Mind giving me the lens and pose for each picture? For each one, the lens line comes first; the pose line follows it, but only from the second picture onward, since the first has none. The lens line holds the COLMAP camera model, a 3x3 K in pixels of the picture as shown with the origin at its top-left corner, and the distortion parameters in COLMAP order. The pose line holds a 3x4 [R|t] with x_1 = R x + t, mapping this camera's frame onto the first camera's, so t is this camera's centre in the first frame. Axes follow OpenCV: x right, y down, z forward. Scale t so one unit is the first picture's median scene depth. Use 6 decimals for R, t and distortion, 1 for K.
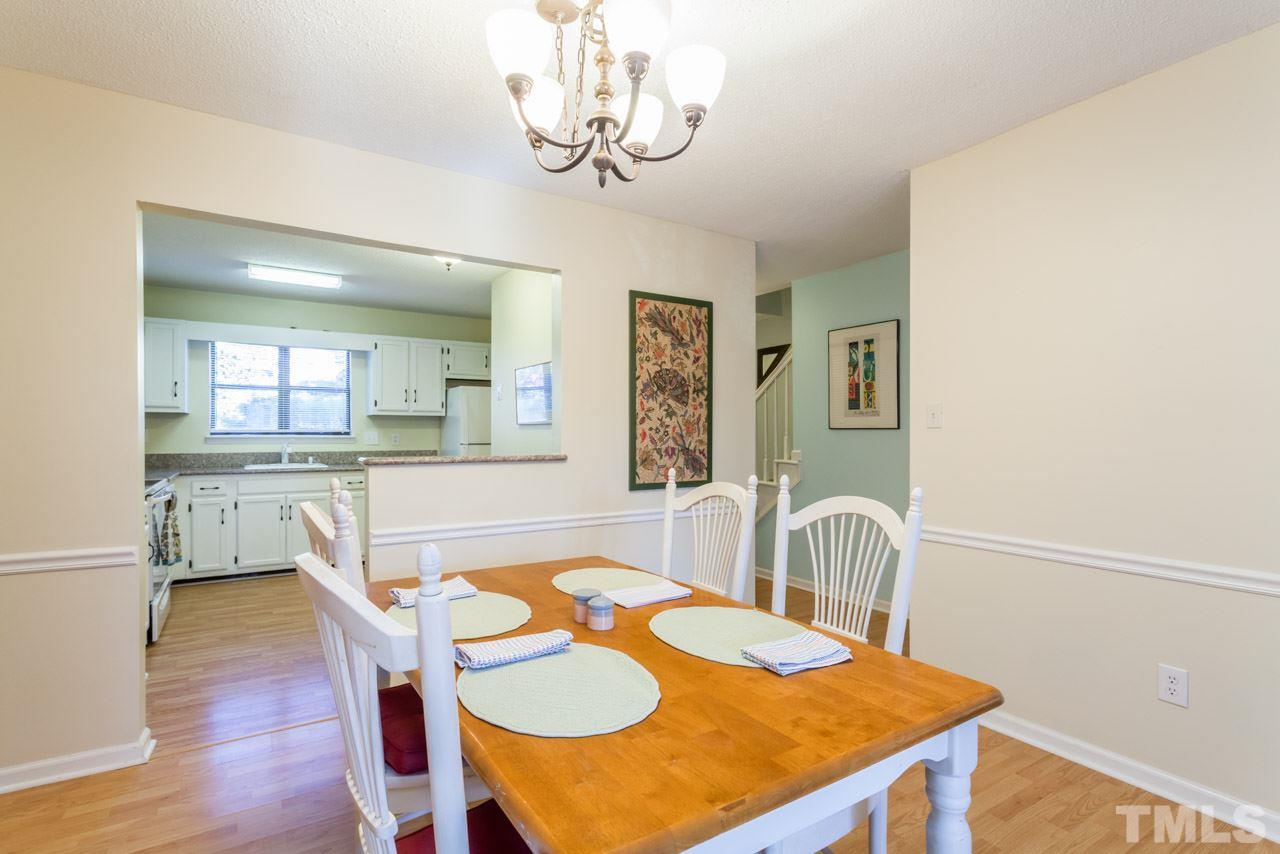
lens RADIAL K [[633.3, 0, 637.2], [0, 633.3, 434.5], [0, 0, 1]] dist [-0.000482, 0.002734]
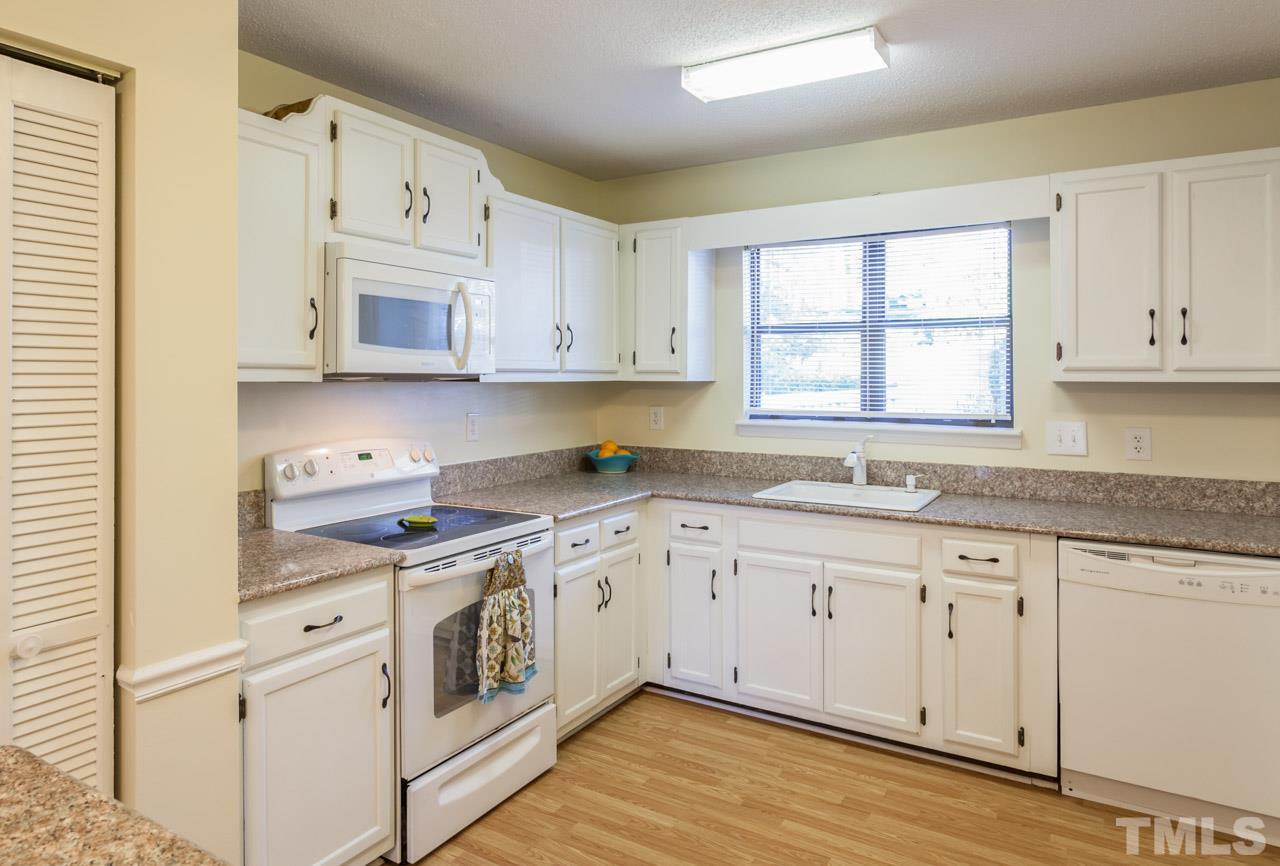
lens RADIAL K [[809.2, 0, 574.5], [0, 809.2, 373.3], [0, 0, 1]] dist [-0.010299, -0.000898]
pose [[0.396204, 0.001502, -0.918161, -0.140398], [-0.000894, 0.999999, 0.001250, -0.062951], [0.918162, 0.000326, 0.396205, 0.926716]]
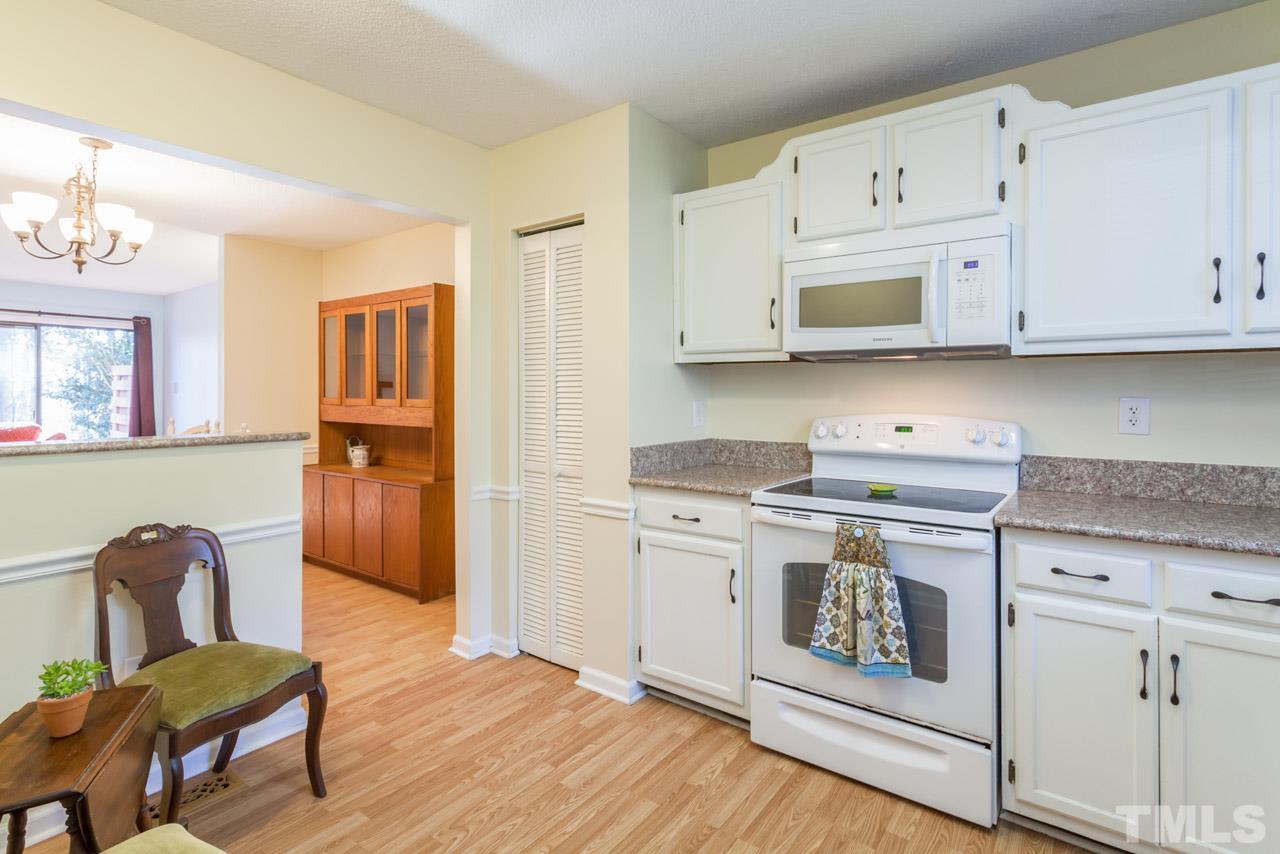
lens RADIAL K [[633.3, 0, 622.3], [0, 633.3, 395.9], [0, 0, 1]] dist [-0.000482, 0.002734]
pose [[-0.941083, 0.003190, -0.338160, -0.459609], [0.002672, 0.999994, 0.001997, -0.014741], [0.338164, 0.000976, -0.941087, 1.638770]]
